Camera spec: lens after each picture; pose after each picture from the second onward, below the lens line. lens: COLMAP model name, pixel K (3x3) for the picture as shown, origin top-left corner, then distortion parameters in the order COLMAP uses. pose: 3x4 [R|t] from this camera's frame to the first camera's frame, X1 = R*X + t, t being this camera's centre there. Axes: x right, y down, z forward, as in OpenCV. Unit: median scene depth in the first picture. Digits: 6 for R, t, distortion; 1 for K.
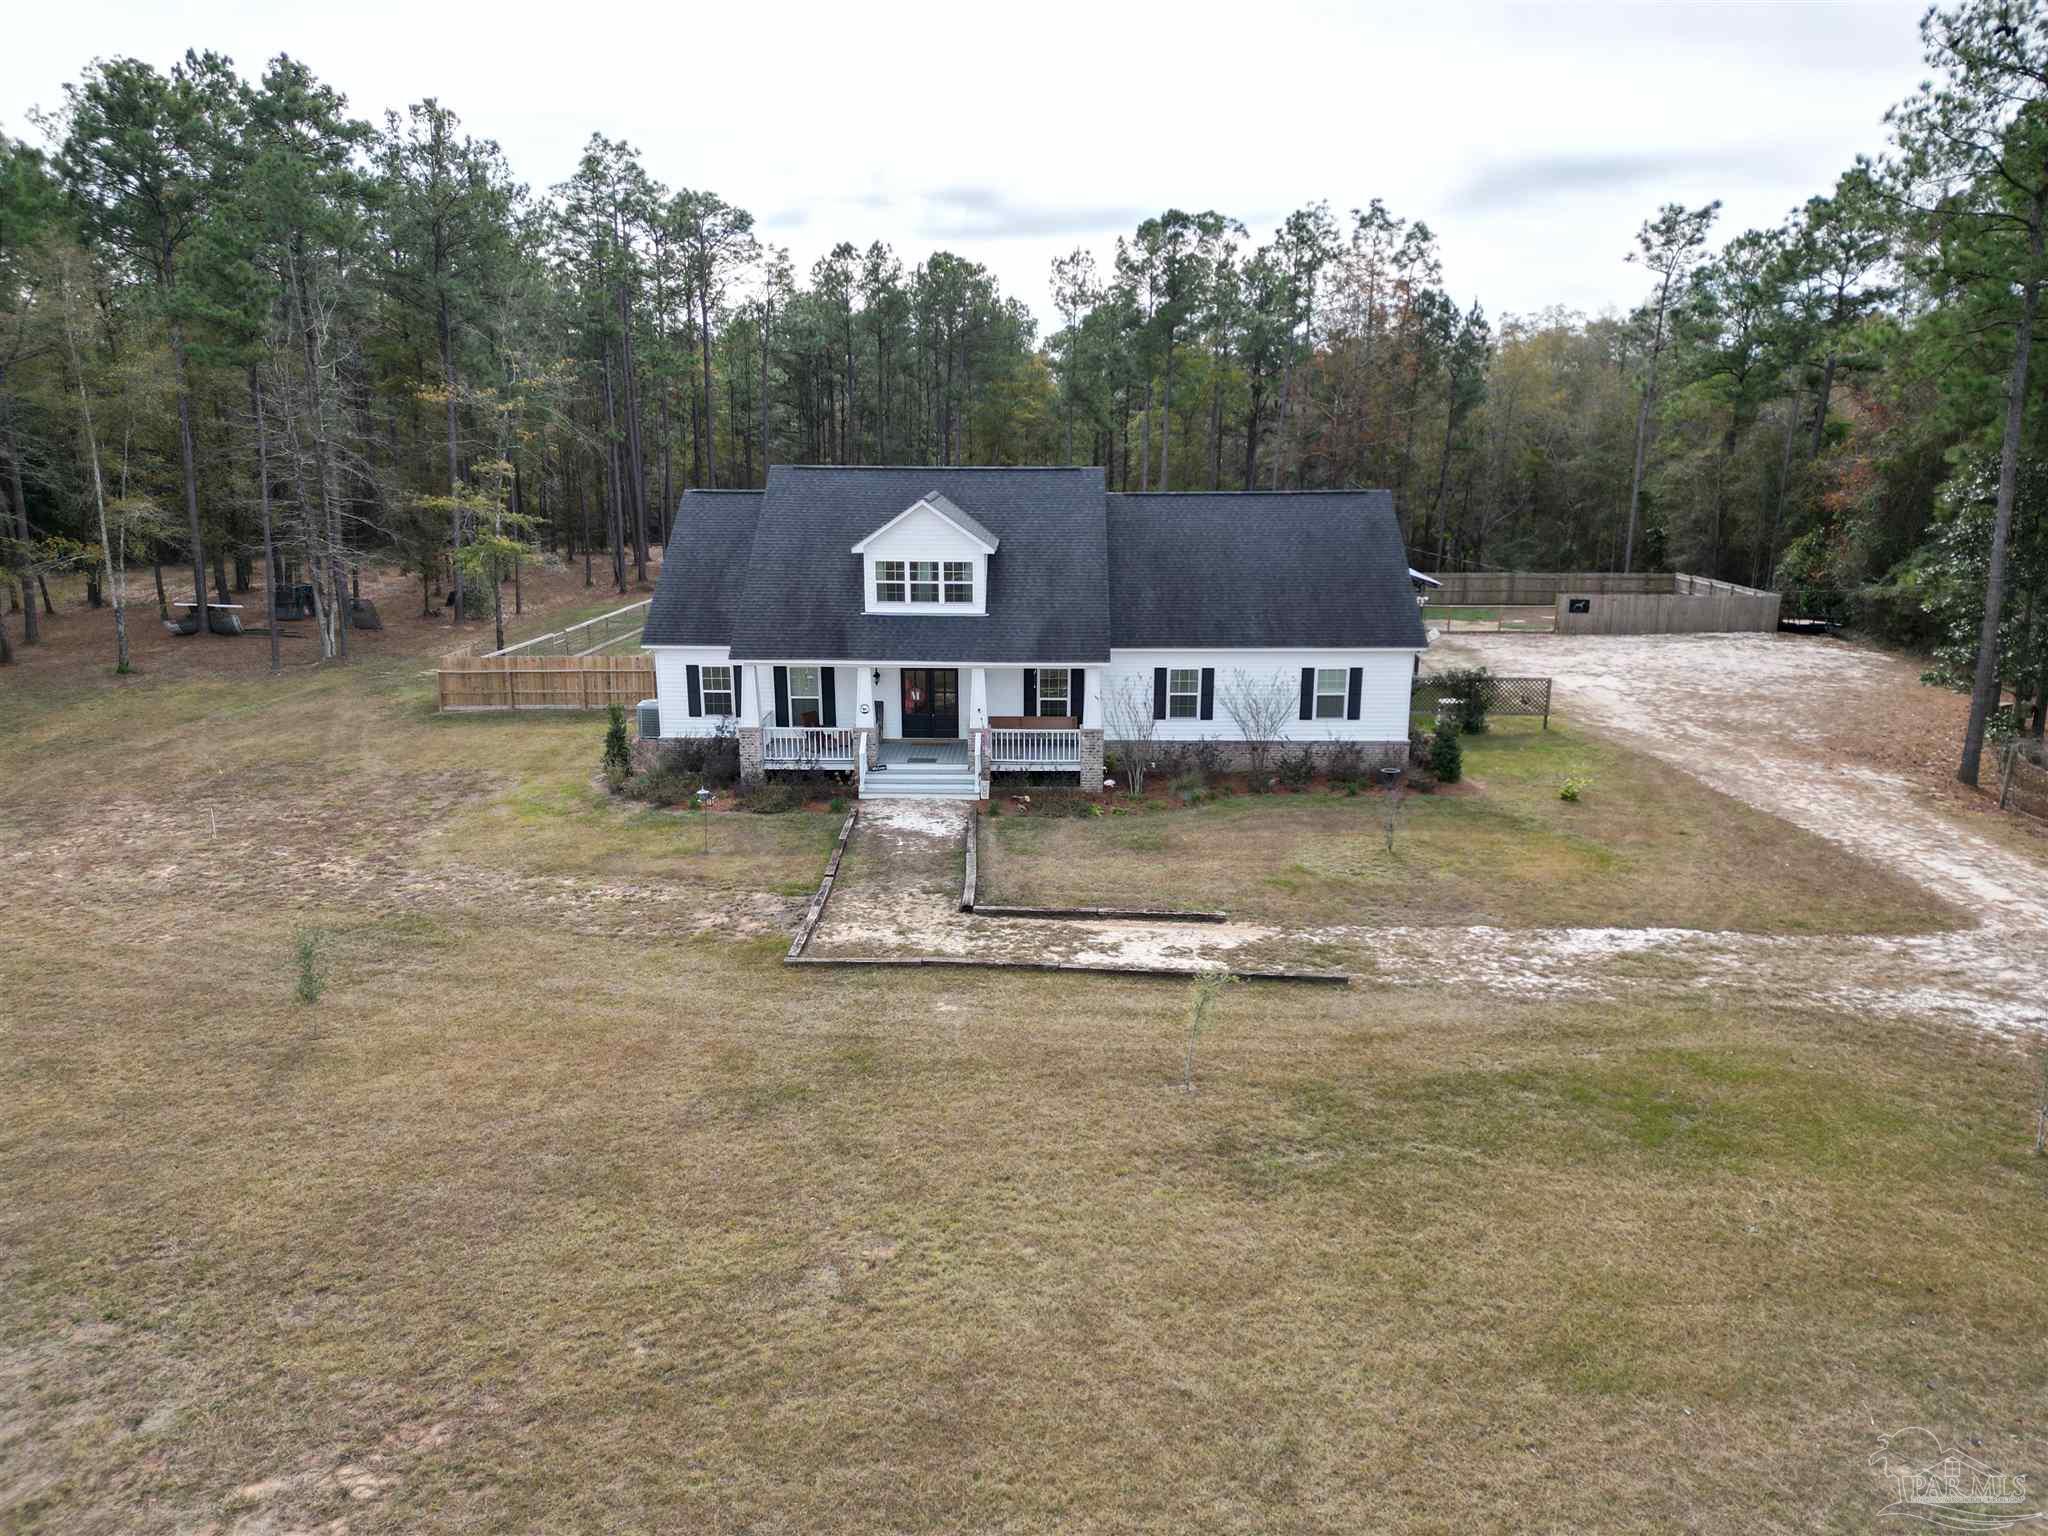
lens RADIAL K [[1421.0, 0, 1024.0], [0, 1421.0, 768.0], [0, 0, 1]] dist [0.093992, -0.094907]
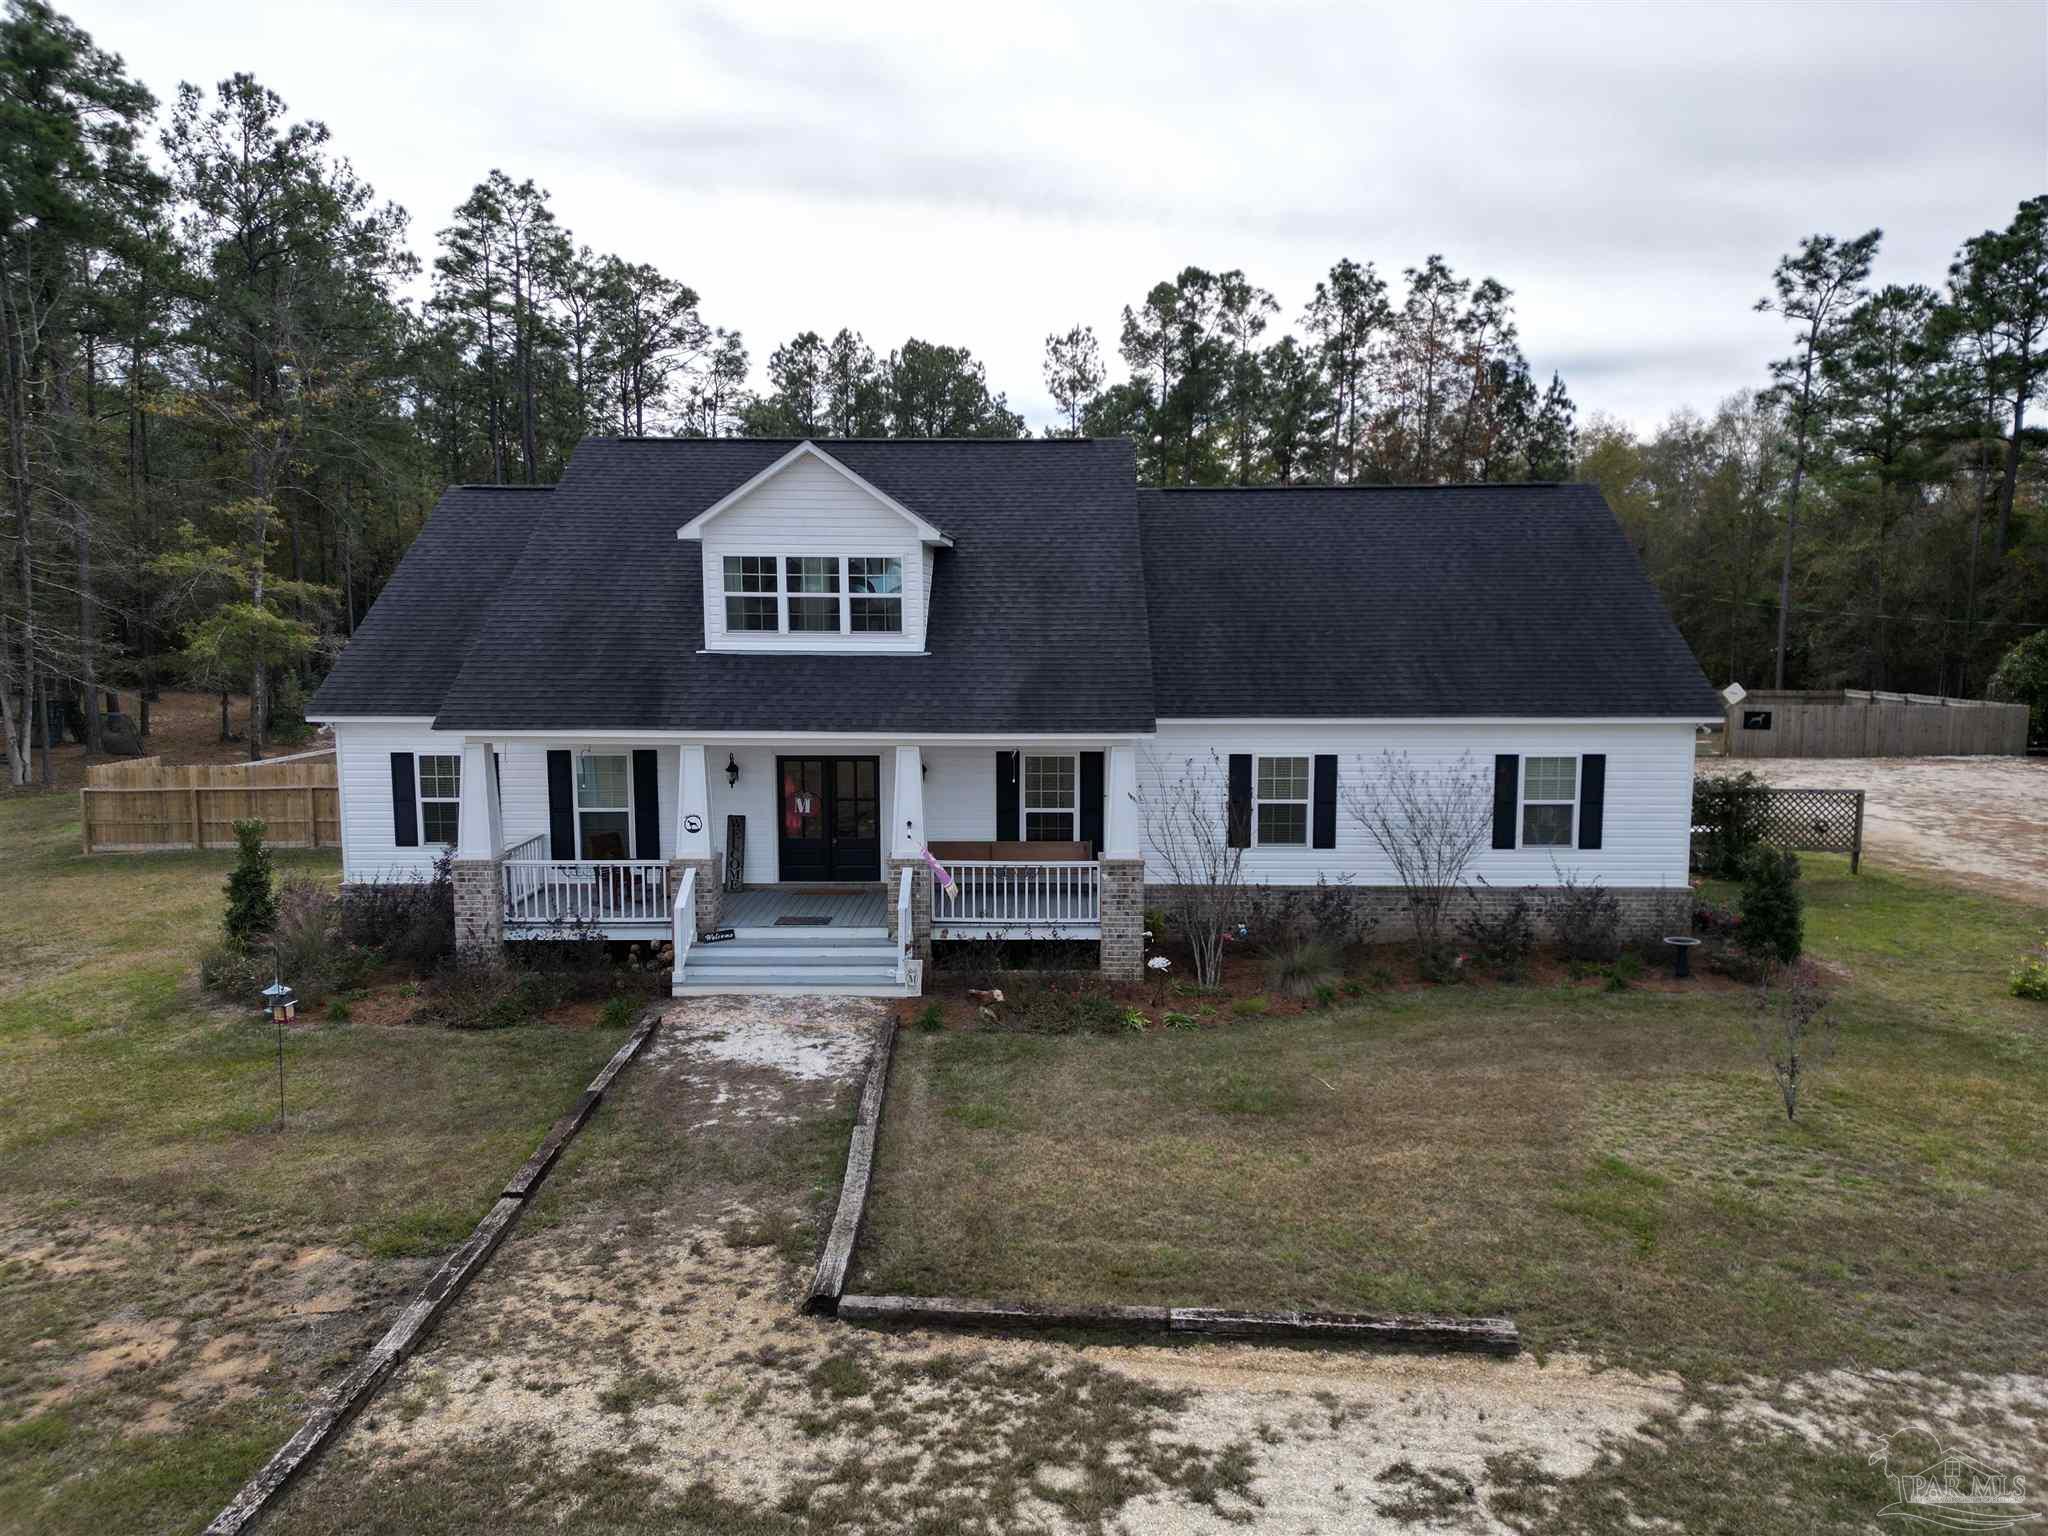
lens RADIAL K [[1421.0, 0, 1024.0], [0, 1421.0, 768.0], [0, 0, 1]] dist [0.093992, -0.094907]
pose [[0.999998, -0.001293, 0.001647, 0.010277], [0.001482, 0.992692, -0.120666, 0.002199], [-0.001479, 0.120668, 0.992692, 0.464540]]
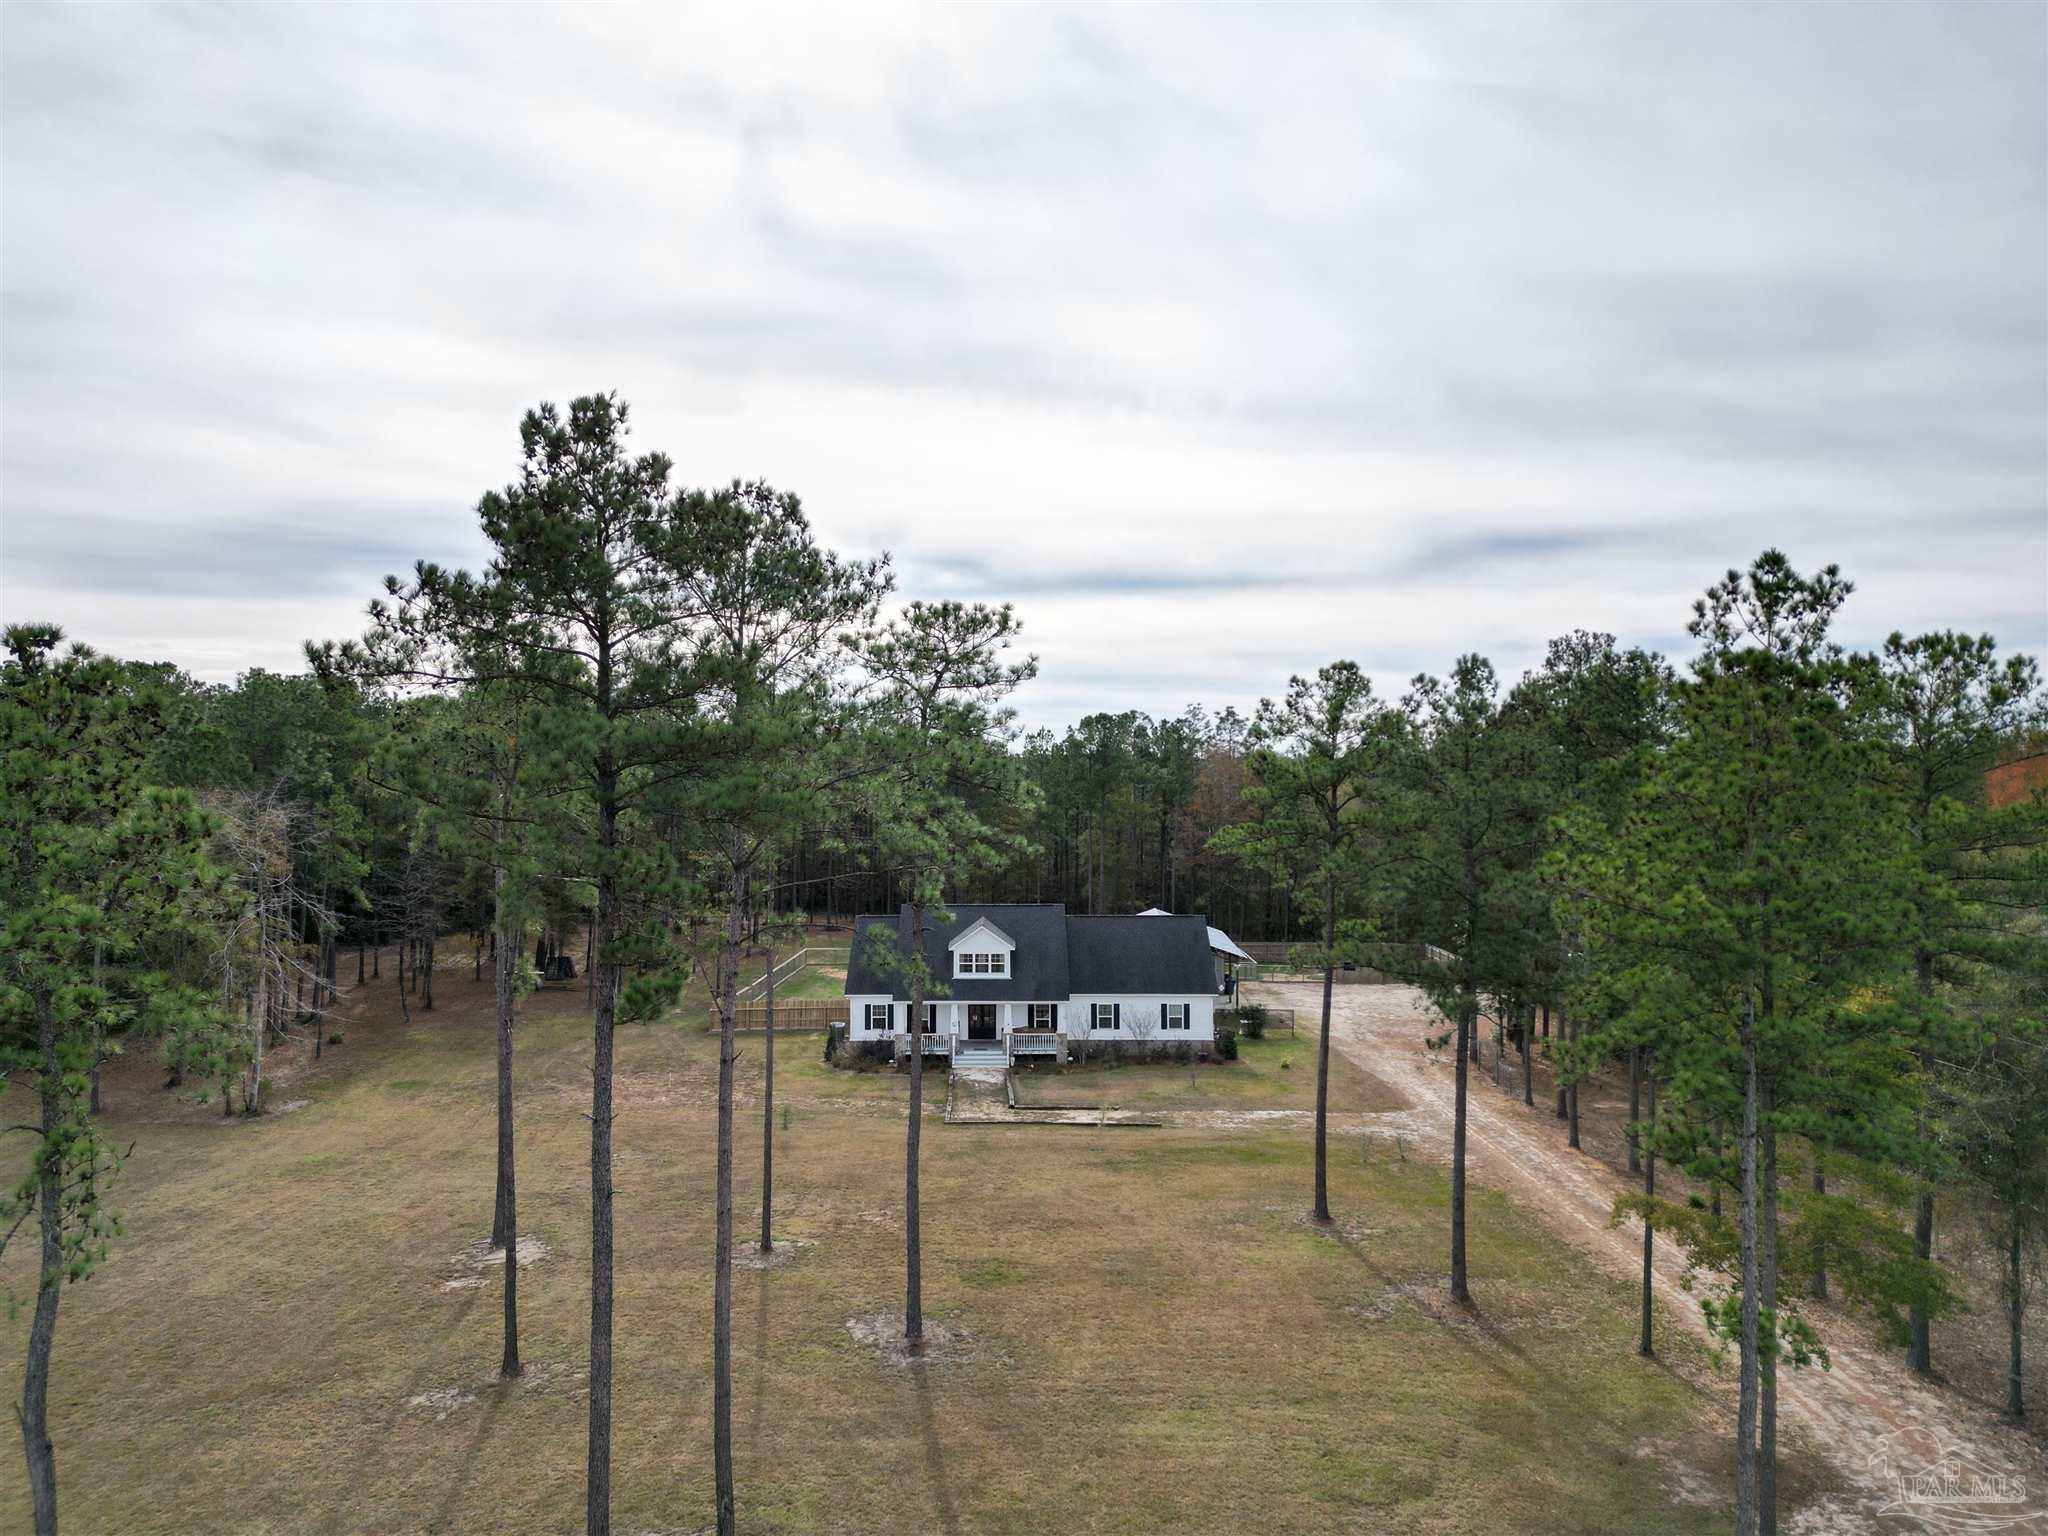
lens RADIAL K [[1413.7, 0, 1022.4], [0, 1413.7, 705.6], [0, 0, 1]] dist [0.068801, -0.060630]
pose [[0.999591, 0.000689, 0.028581, -0.070626], [0.007209, 0.961328, -0.275312, 0.083979], [-0.027665, 0.275405, 0.960930, -1.157490]]
